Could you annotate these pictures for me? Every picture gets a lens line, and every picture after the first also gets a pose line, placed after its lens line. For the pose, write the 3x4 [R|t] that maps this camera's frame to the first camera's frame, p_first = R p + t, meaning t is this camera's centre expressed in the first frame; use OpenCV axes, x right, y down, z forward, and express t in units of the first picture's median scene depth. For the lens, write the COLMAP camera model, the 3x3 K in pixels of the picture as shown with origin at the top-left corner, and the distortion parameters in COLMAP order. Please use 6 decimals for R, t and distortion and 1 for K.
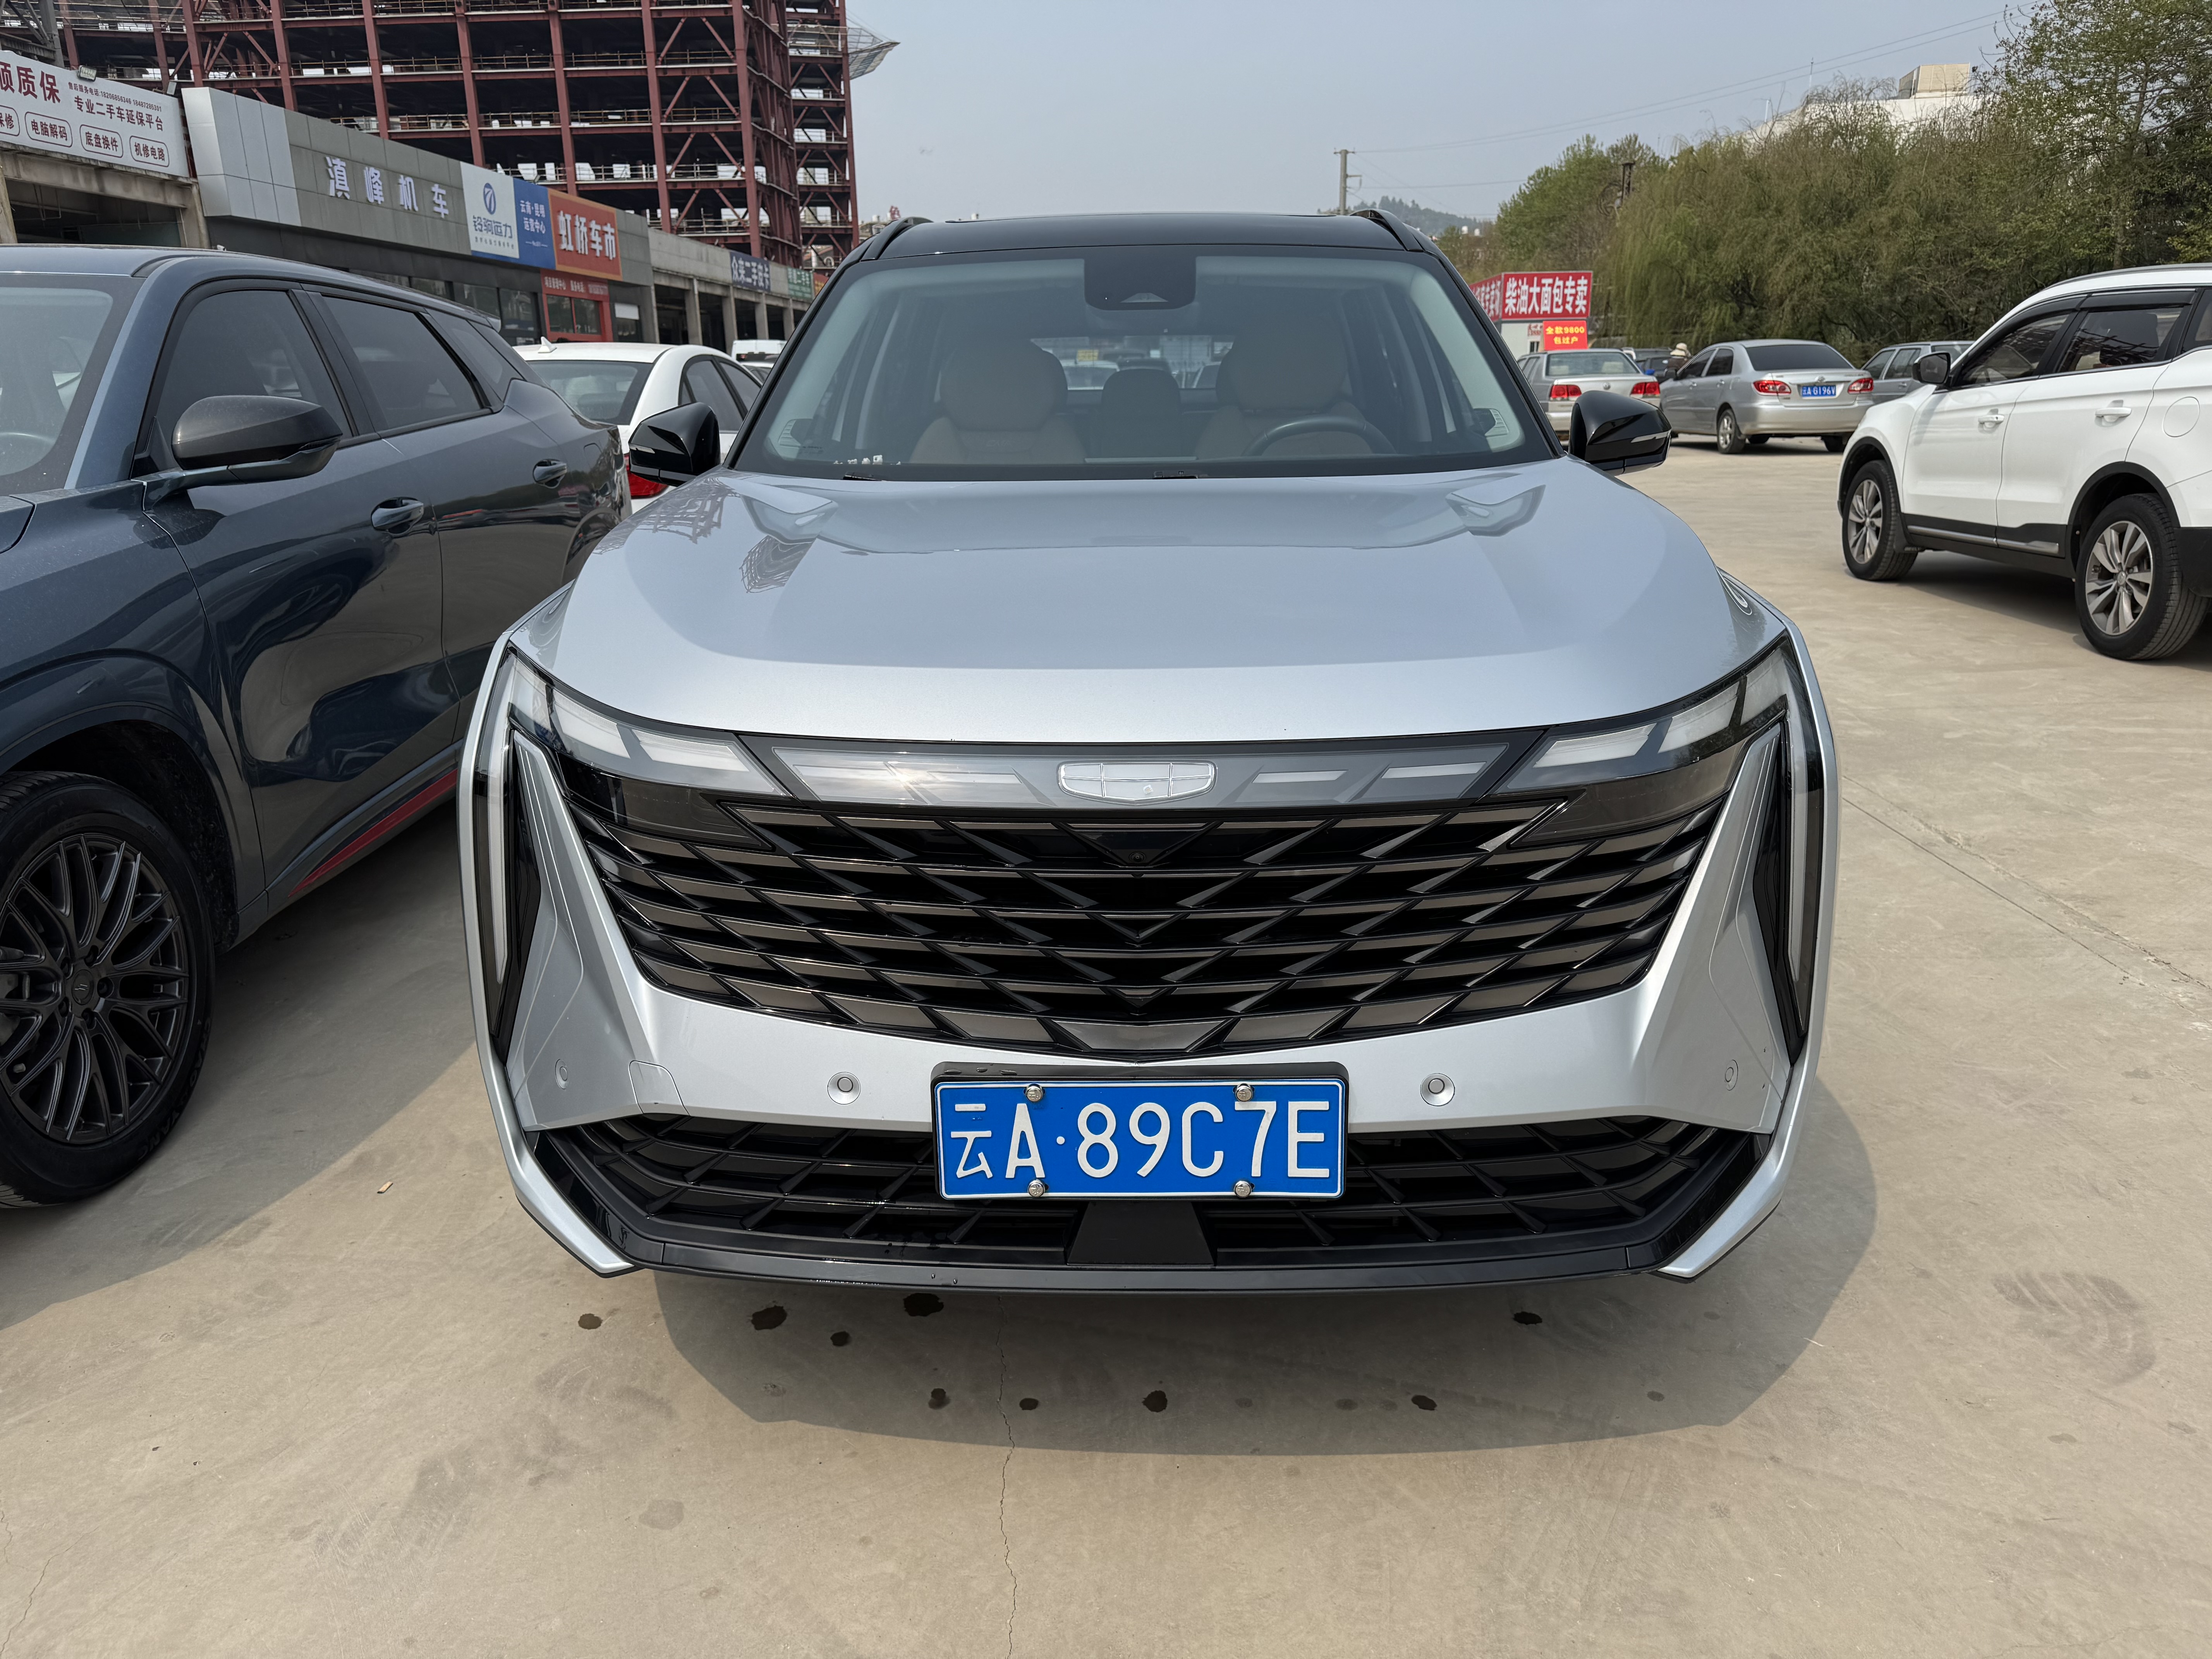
lens RADIAL K [[1532.4, 0, 1104.6], [0, 1532.4, 794.5], [0, 0, 1]] dist [0.048510, -0.044793]
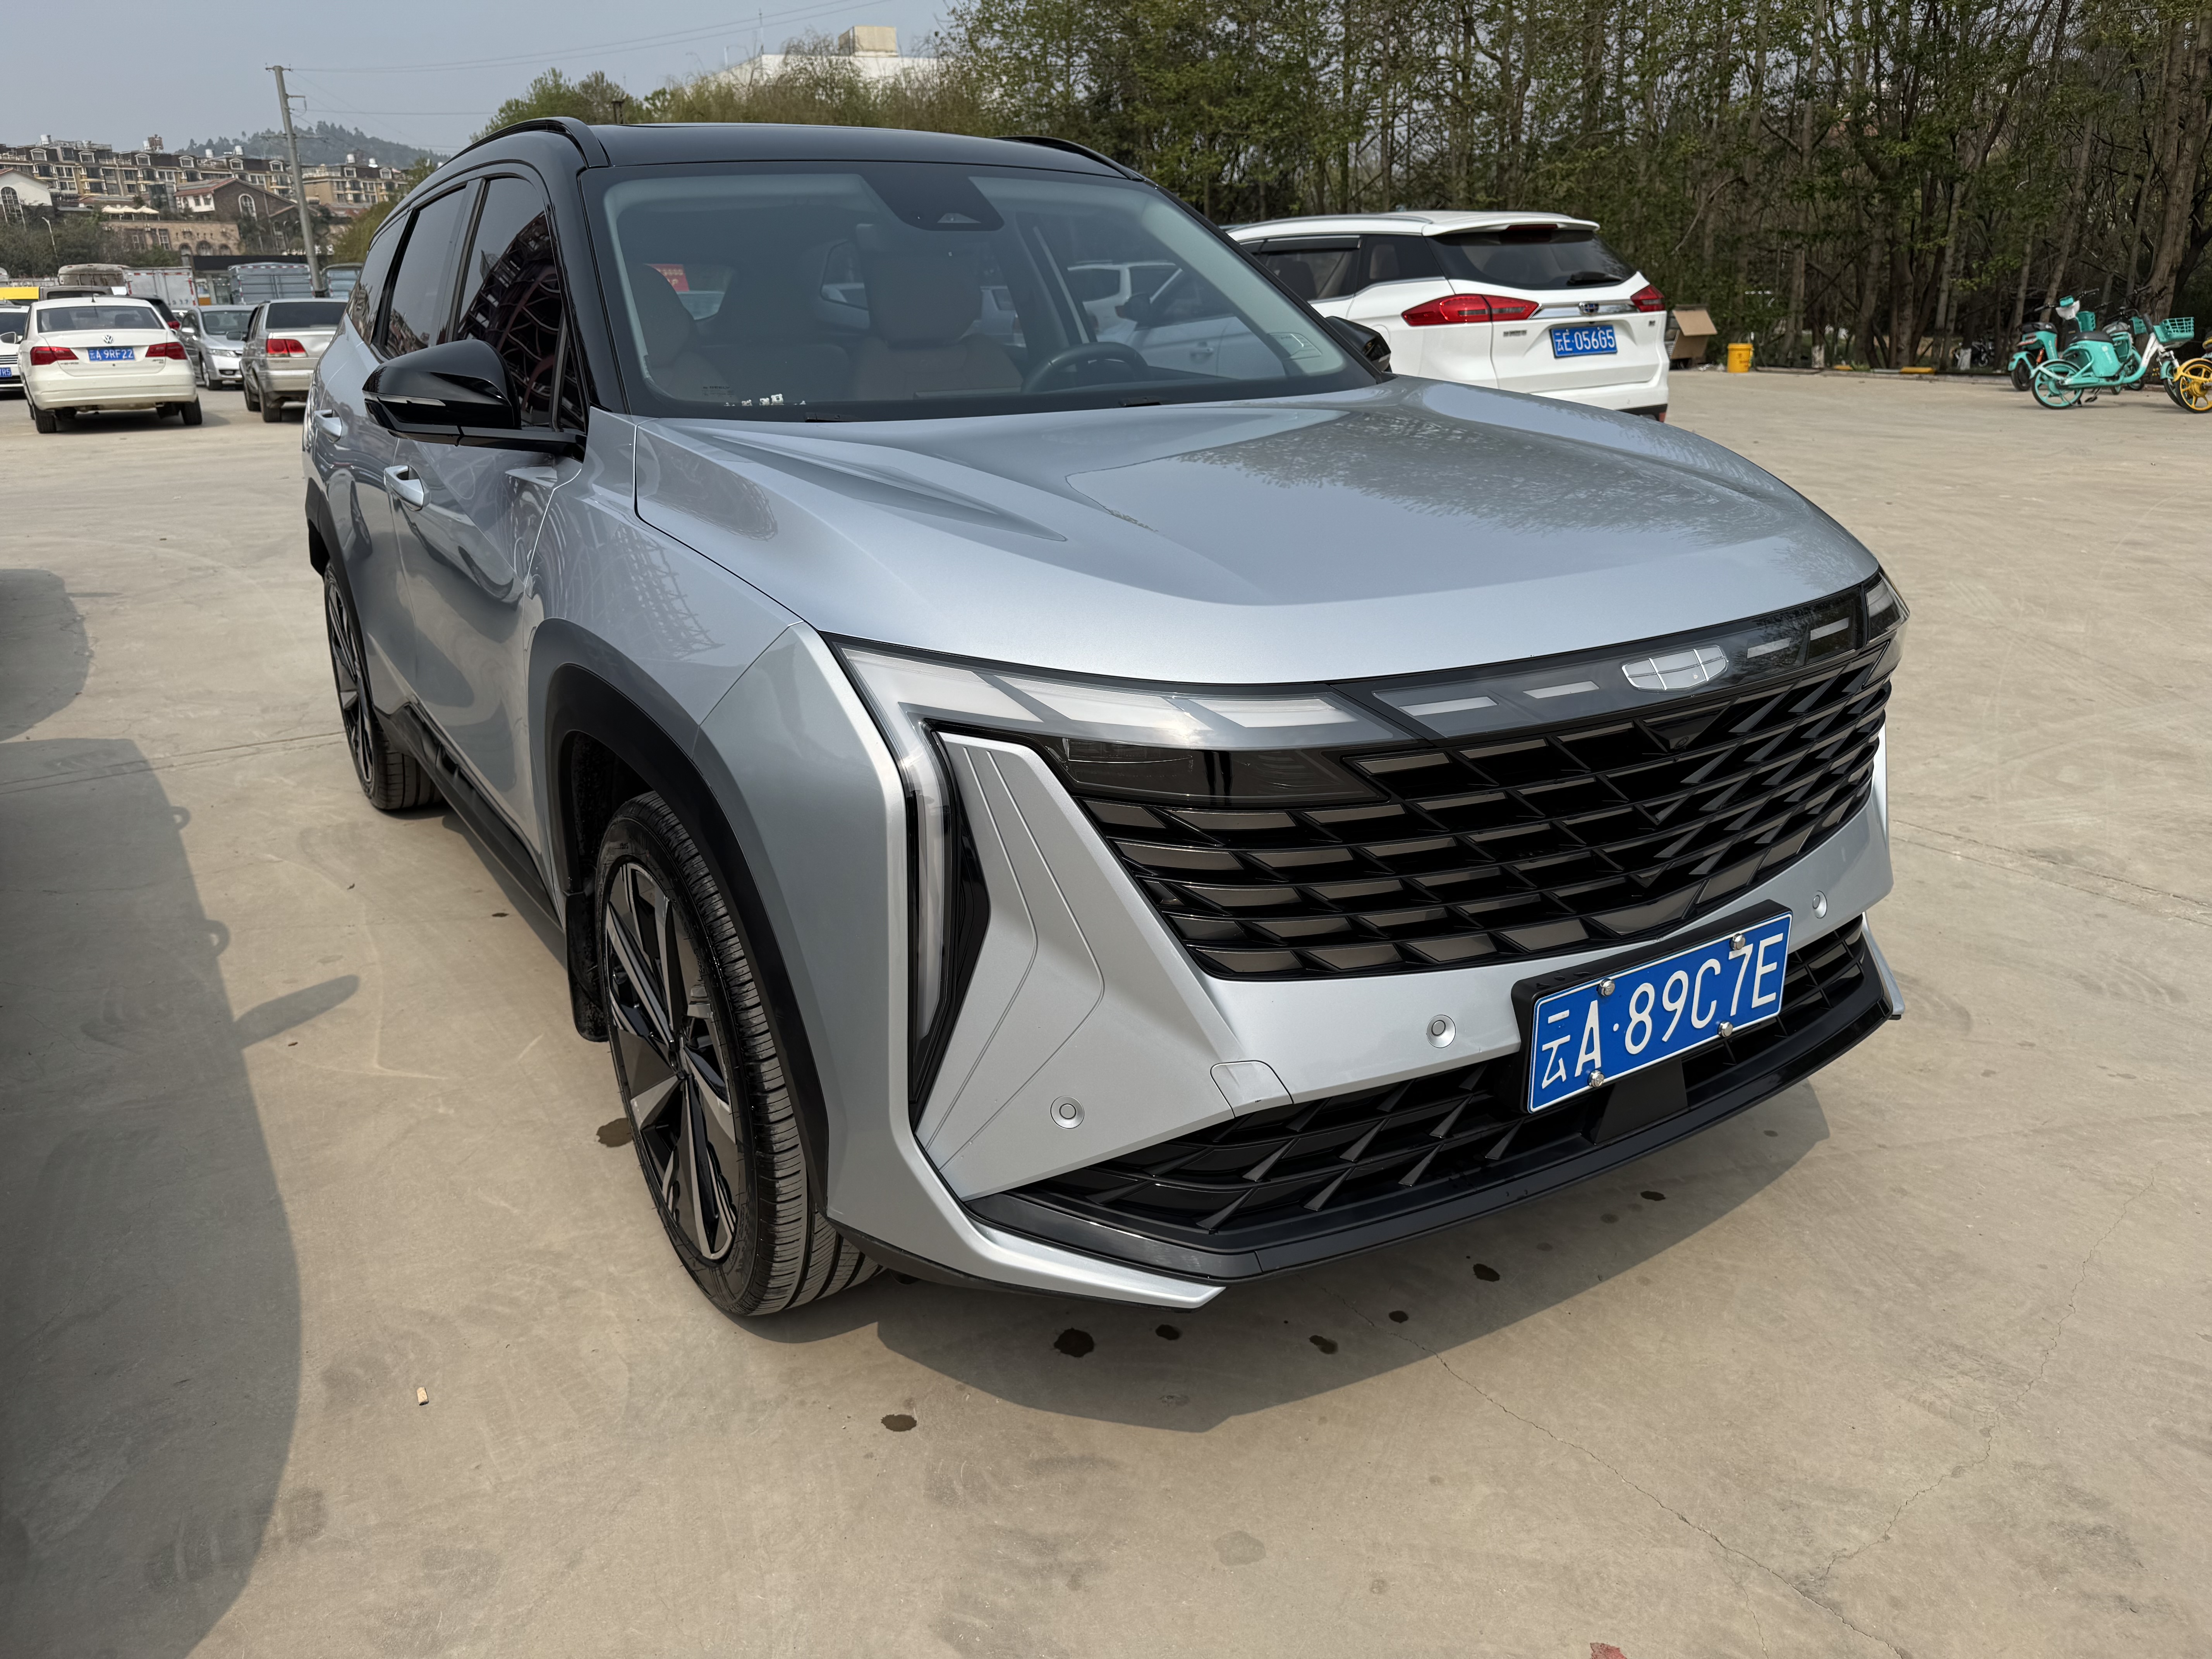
lens RADIAL K [[1532.4, 0, 1098.4], [0, 1532.4, 813.9], [0, 0, 1]] dist [0.048510, -0.044793]
pose [[0.835332, -0.177898, 0.520165, -0.771961], [0.154028, 0.984033, 0.089188, -0.059978], [-0.527726, 0.005619, 0.849396, 0.268873]]
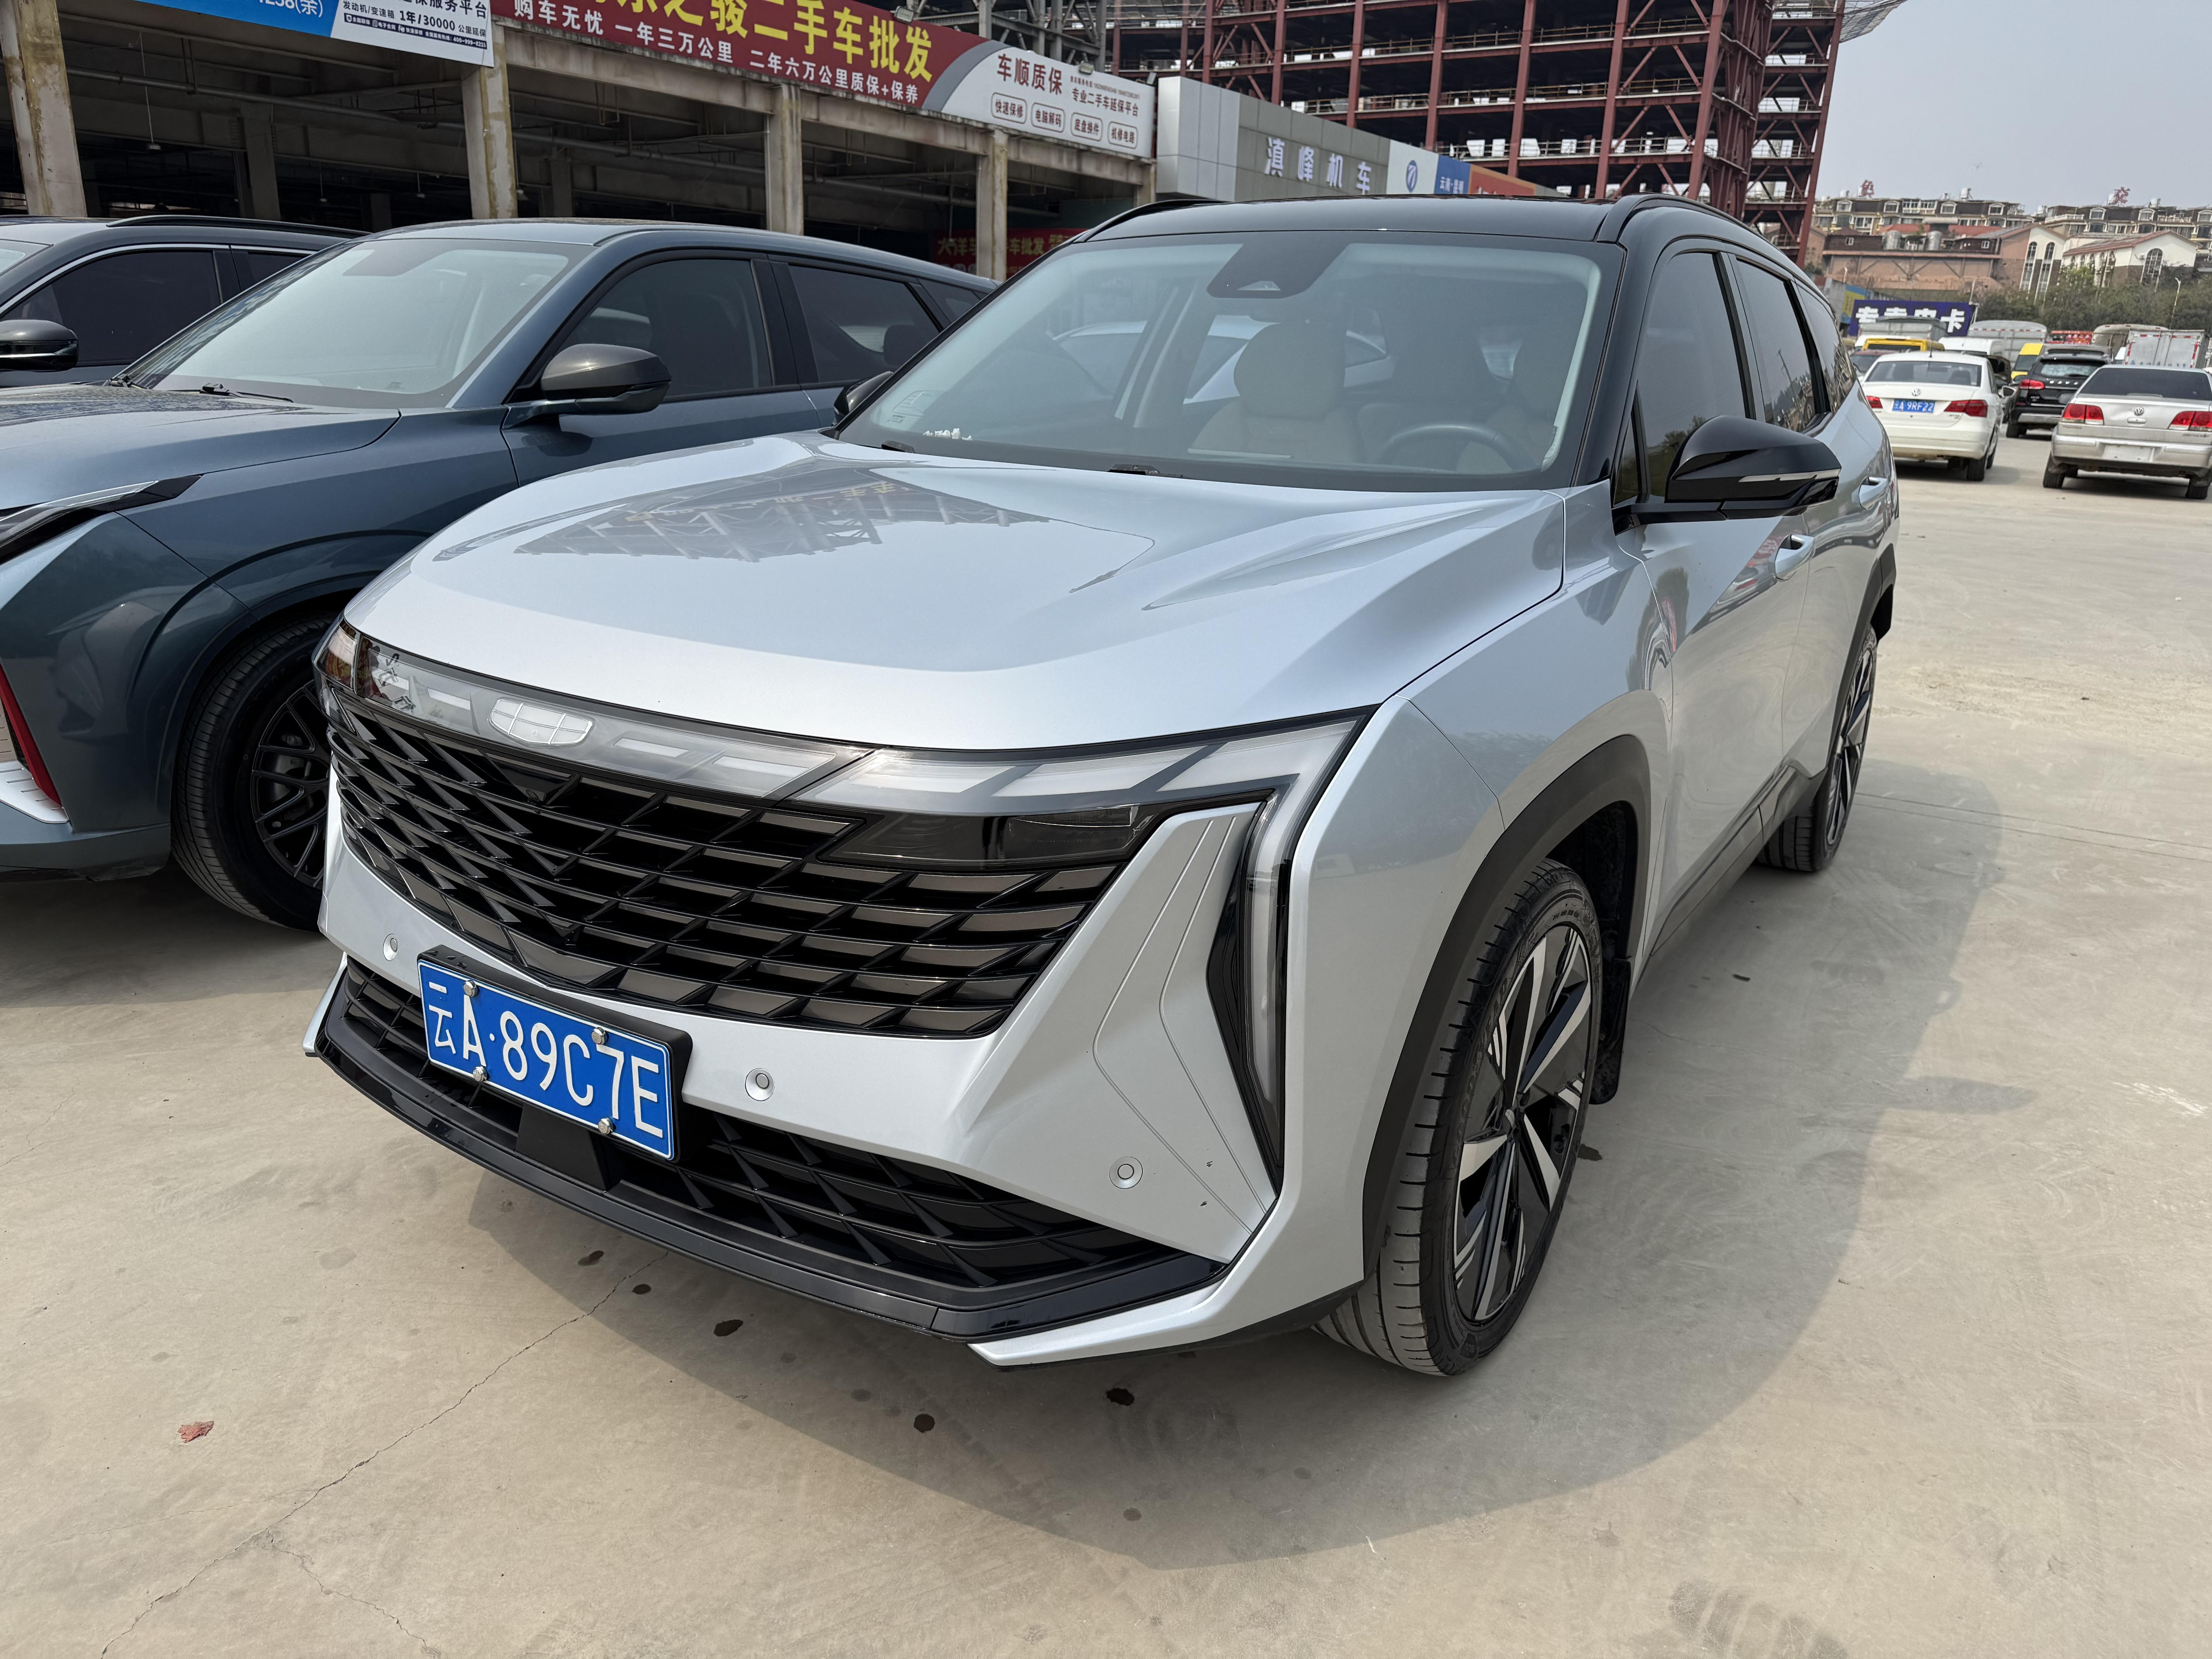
lens RADIAL K [[1532.4, 0, 1100.1], [0, 1532.4, 808.5], [0, 0, 1]] dist [0.048510, -0.044793]
pose [[0.859064, 0.192993, -0.474092, 0.780176], [-0.182398, 0.980817, 0.068762, -0.087809], [0.478269, 0.027402, 0.877786, 0.202081]]
